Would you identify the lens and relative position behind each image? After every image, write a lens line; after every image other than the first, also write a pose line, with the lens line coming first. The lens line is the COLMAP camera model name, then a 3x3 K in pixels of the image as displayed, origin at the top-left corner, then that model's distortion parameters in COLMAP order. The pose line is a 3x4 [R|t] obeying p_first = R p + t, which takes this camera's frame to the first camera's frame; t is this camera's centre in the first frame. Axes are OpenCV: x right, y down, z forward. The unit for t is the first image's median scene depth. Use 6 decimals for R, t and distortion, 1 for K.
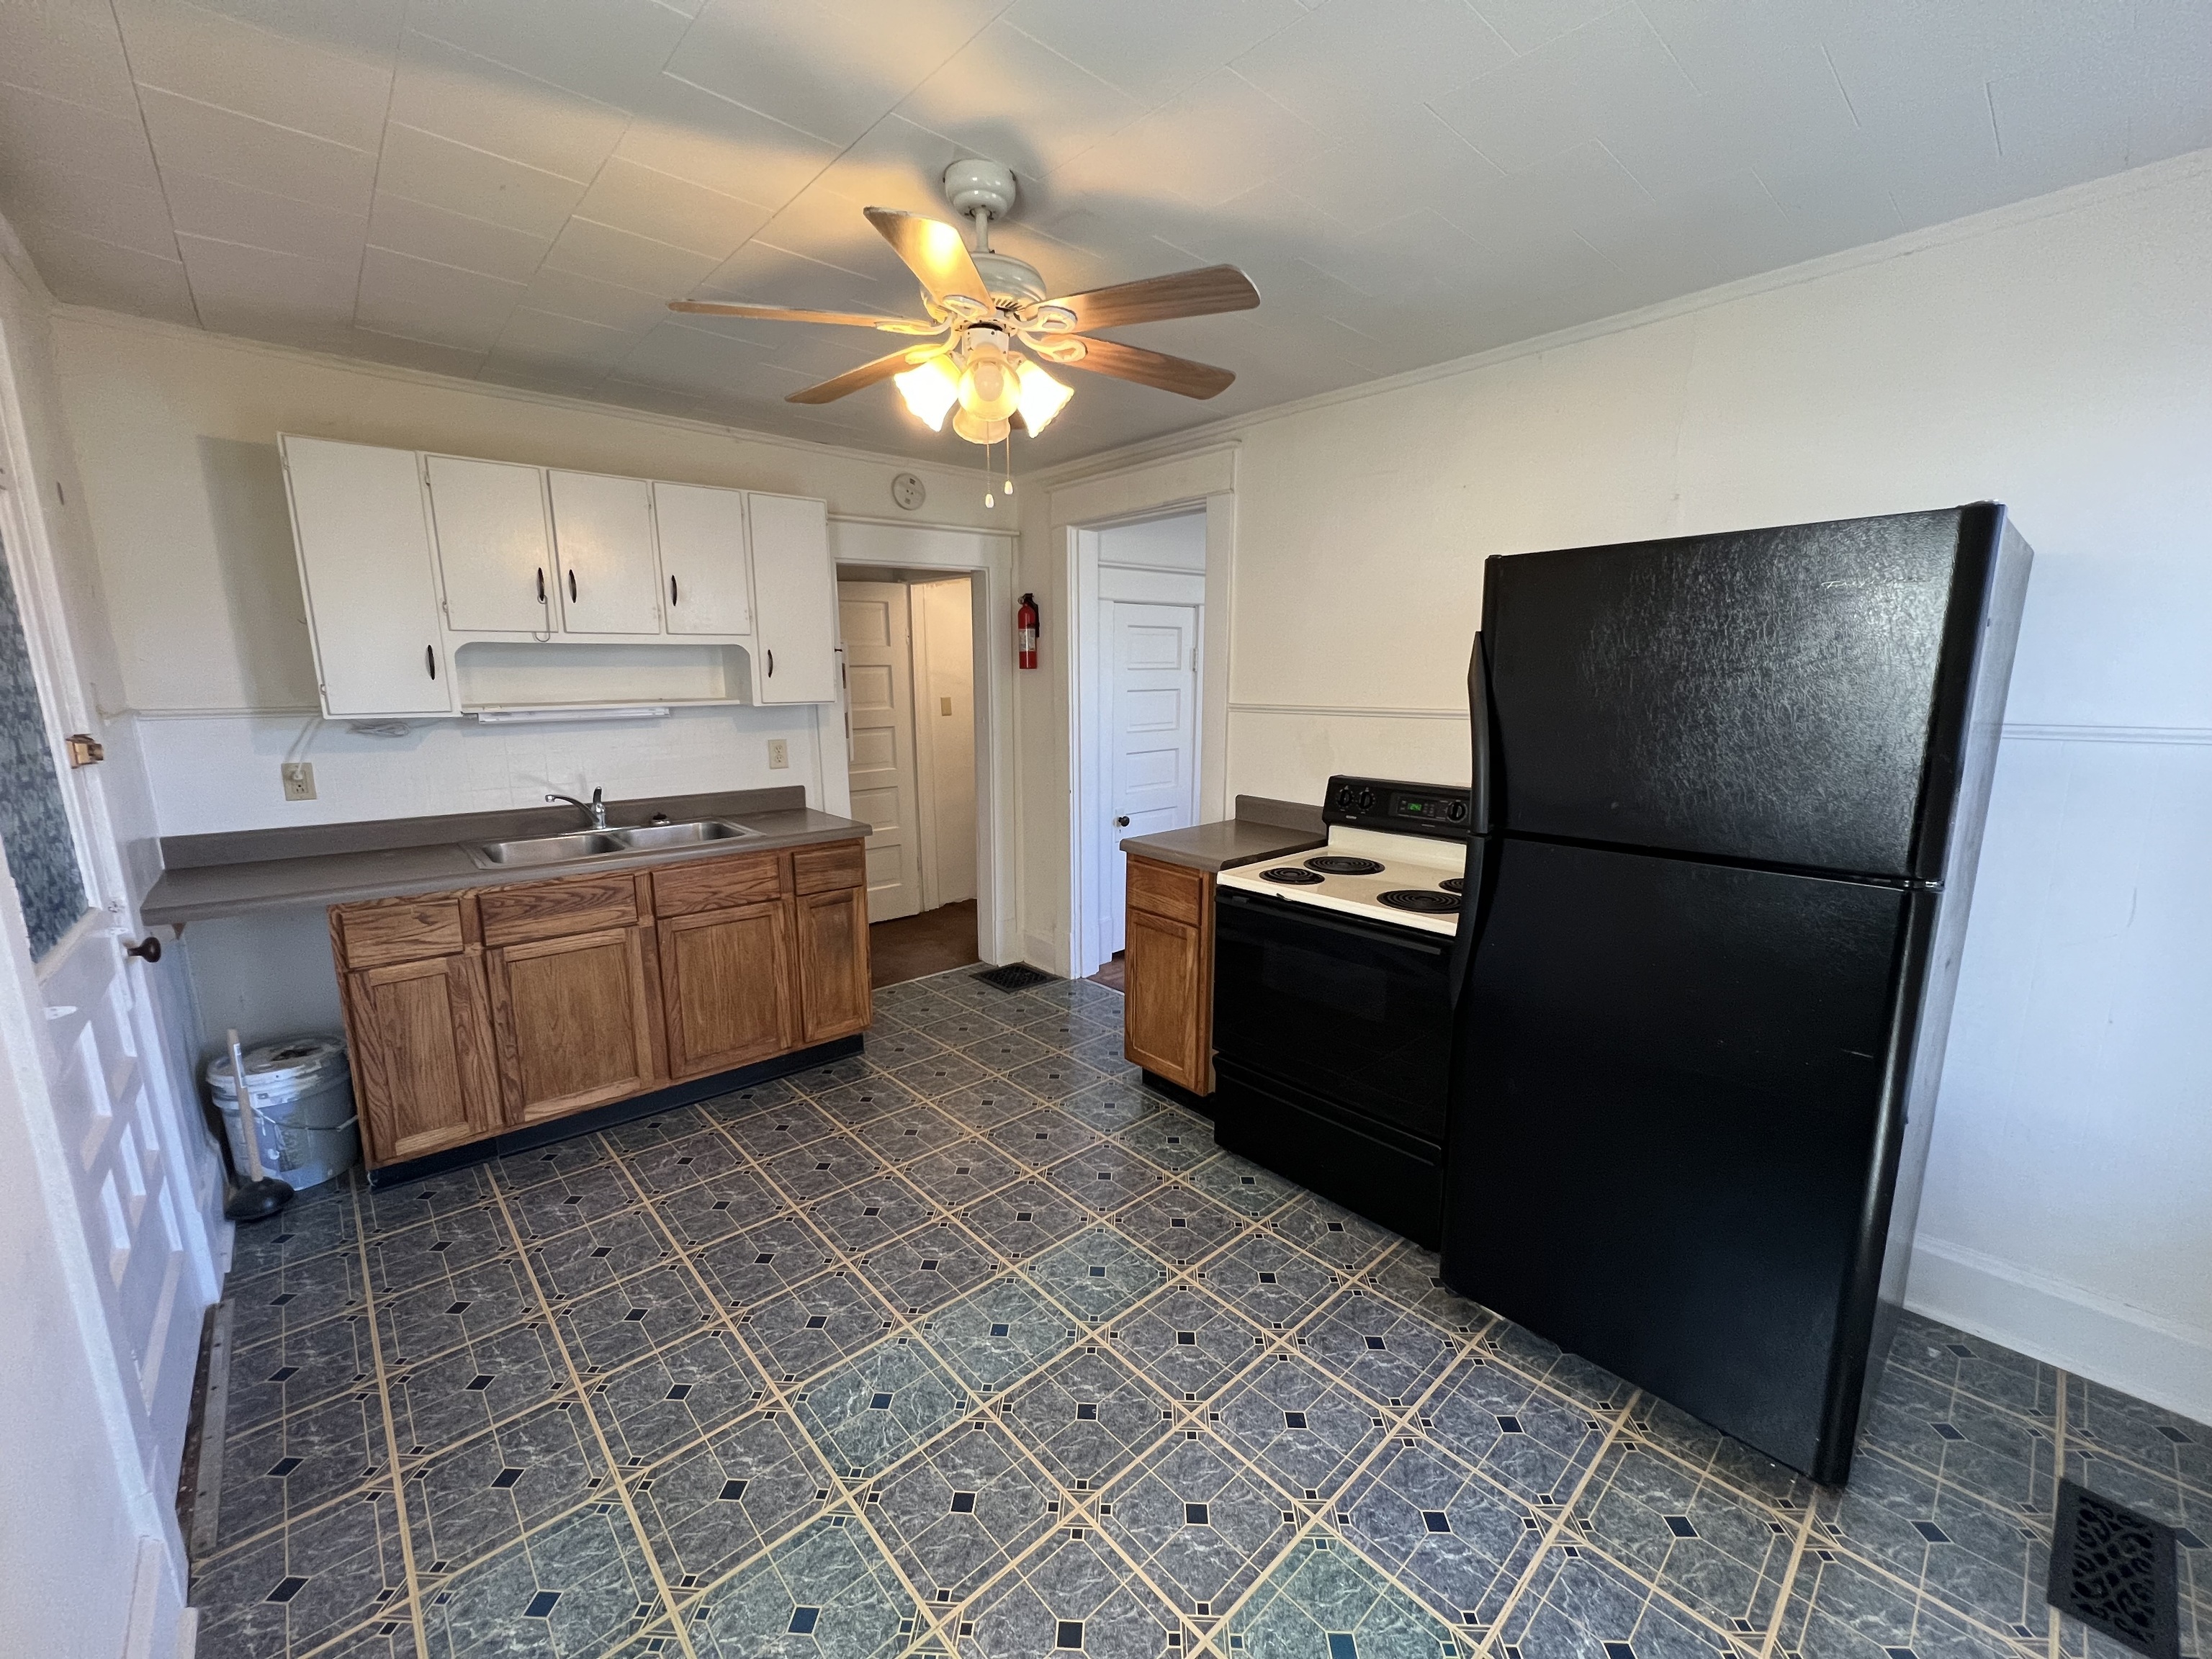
lens RADIAL K [[883.9, 0, 1107.9], [0, 883.9, 829.5], [0, 0, 1]] dist [-0.000312, -0.000007]
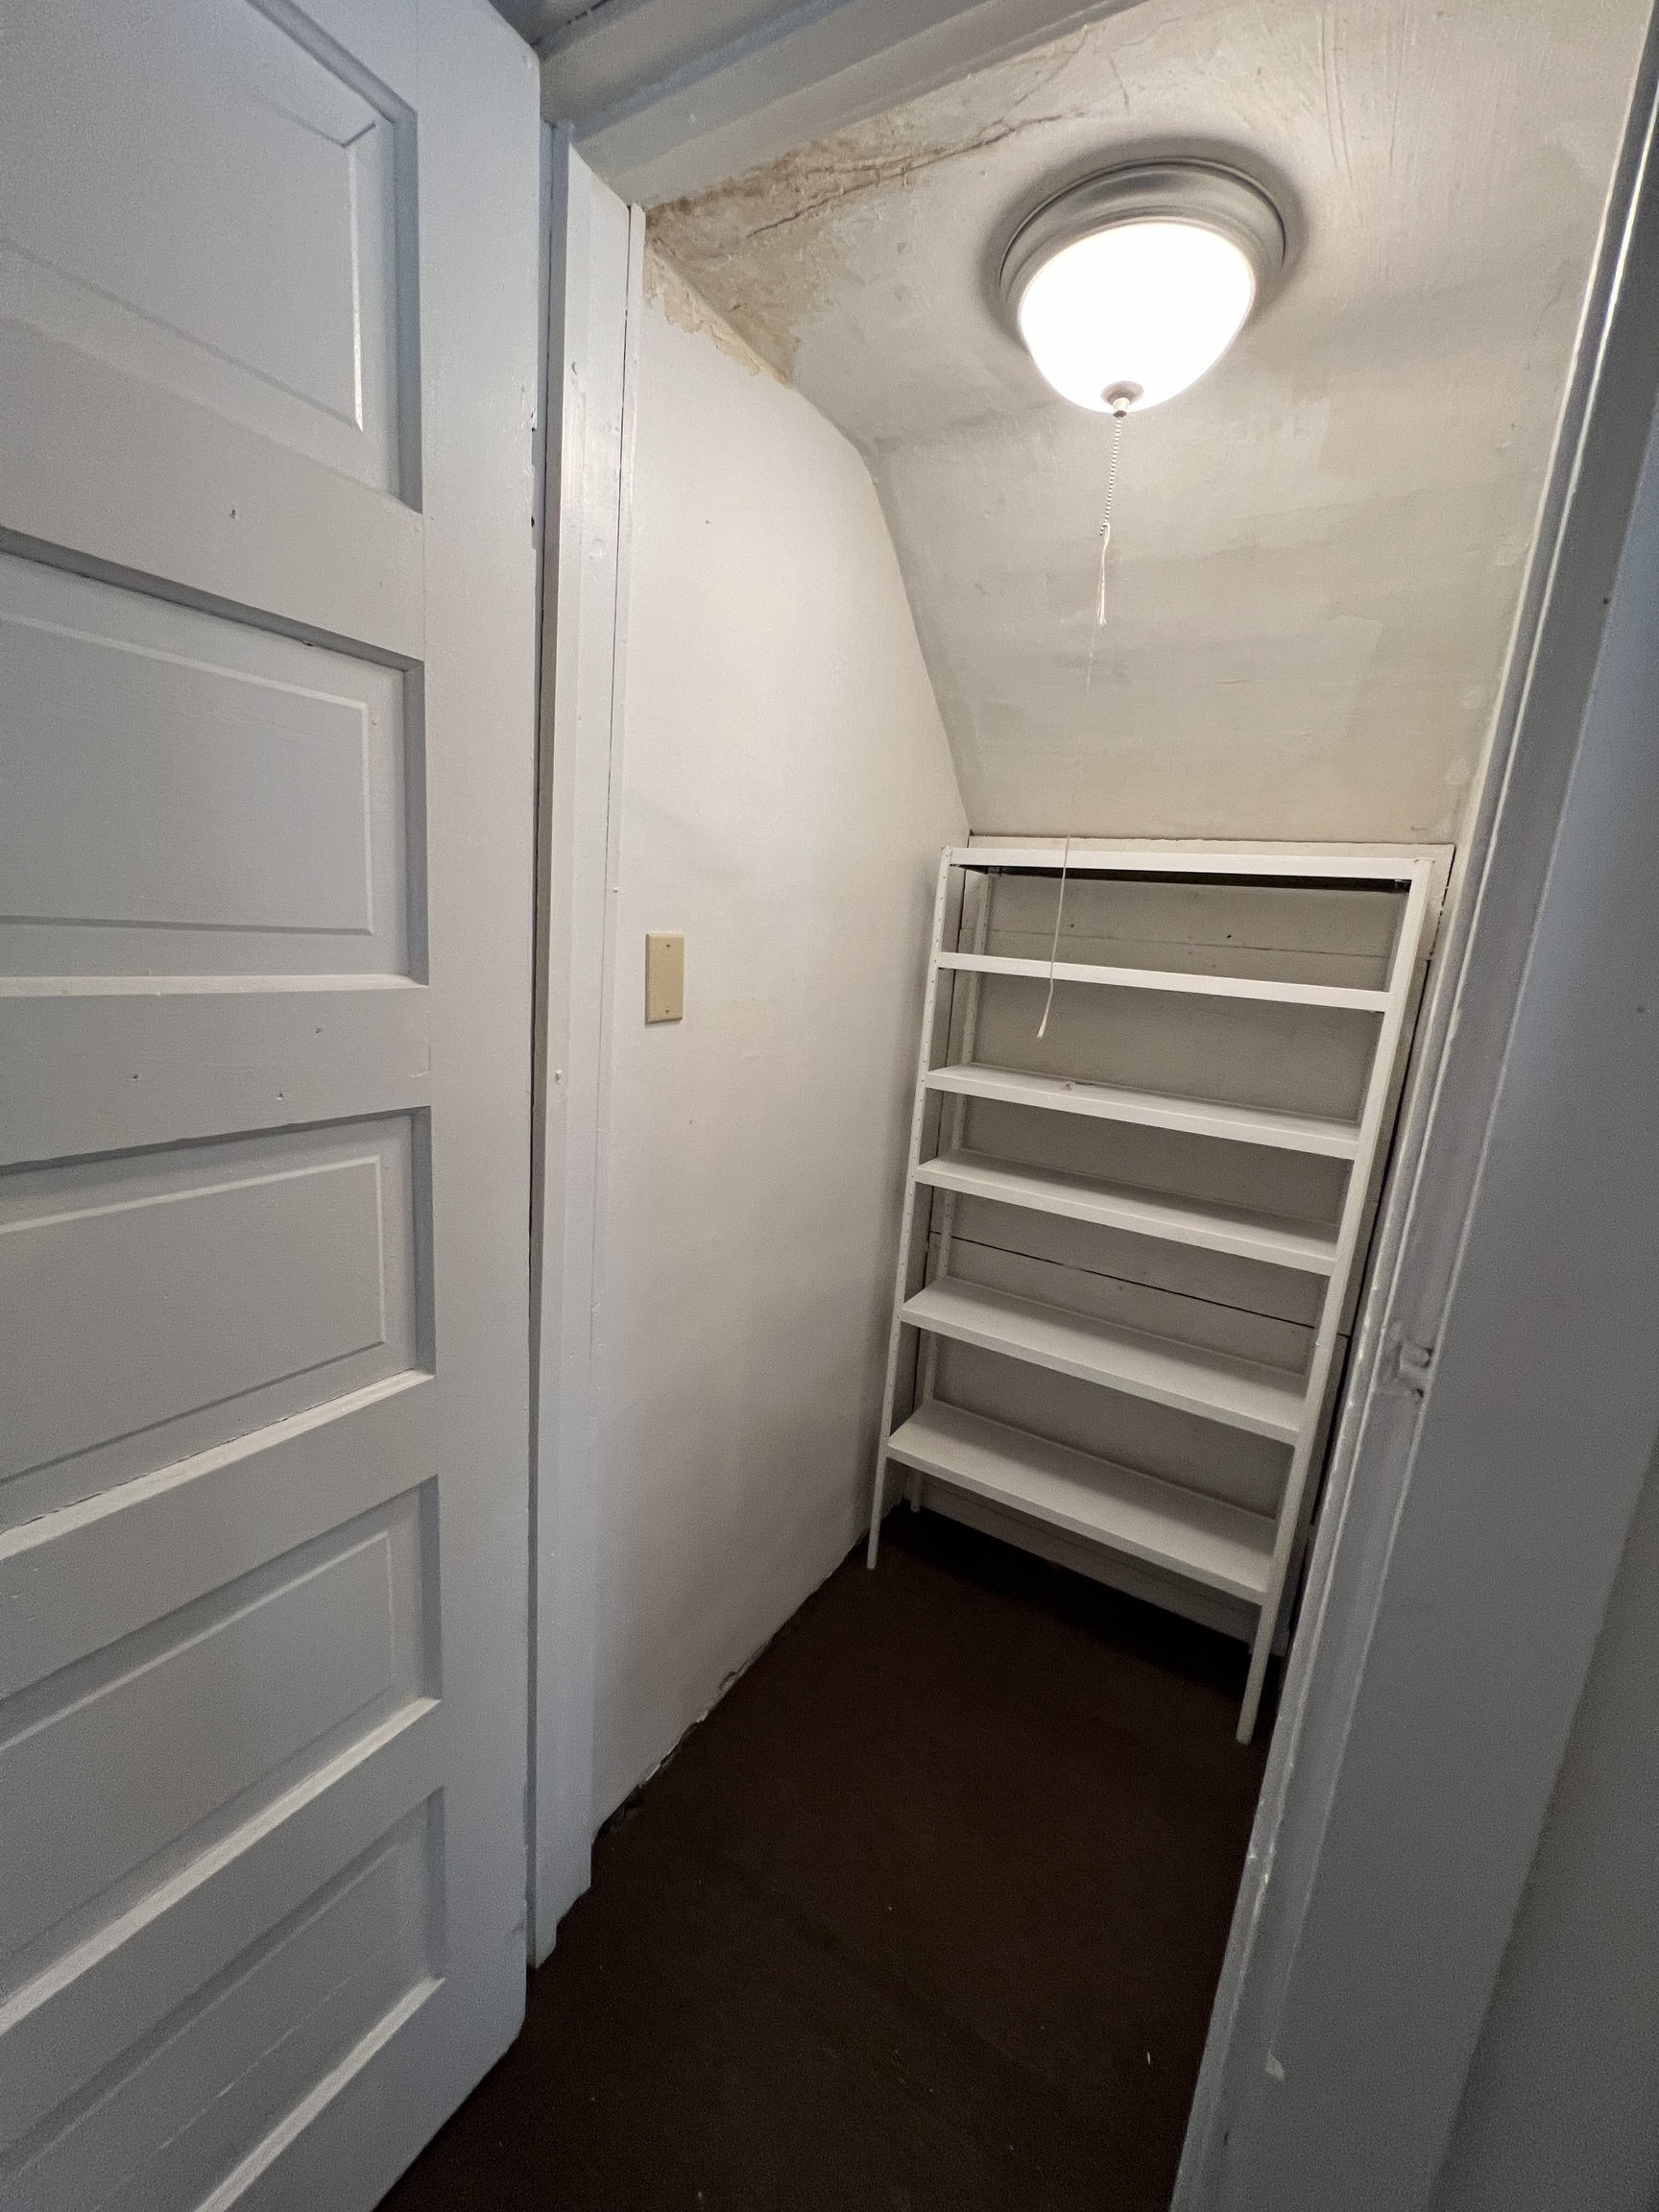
lens RADIAL K [[883.9, 0, 830.1], [0, 883.9, 1115.3], [0, 0, 1]] dist [-0.000312, -0.000007]
pose [[0.955761, 0.021778, 0.293338, -0.221311], [-0.030126, 0.999259, 0.023971, -0.121590], [-0.292599, -0.031747, 0.955708, 0.842036]]
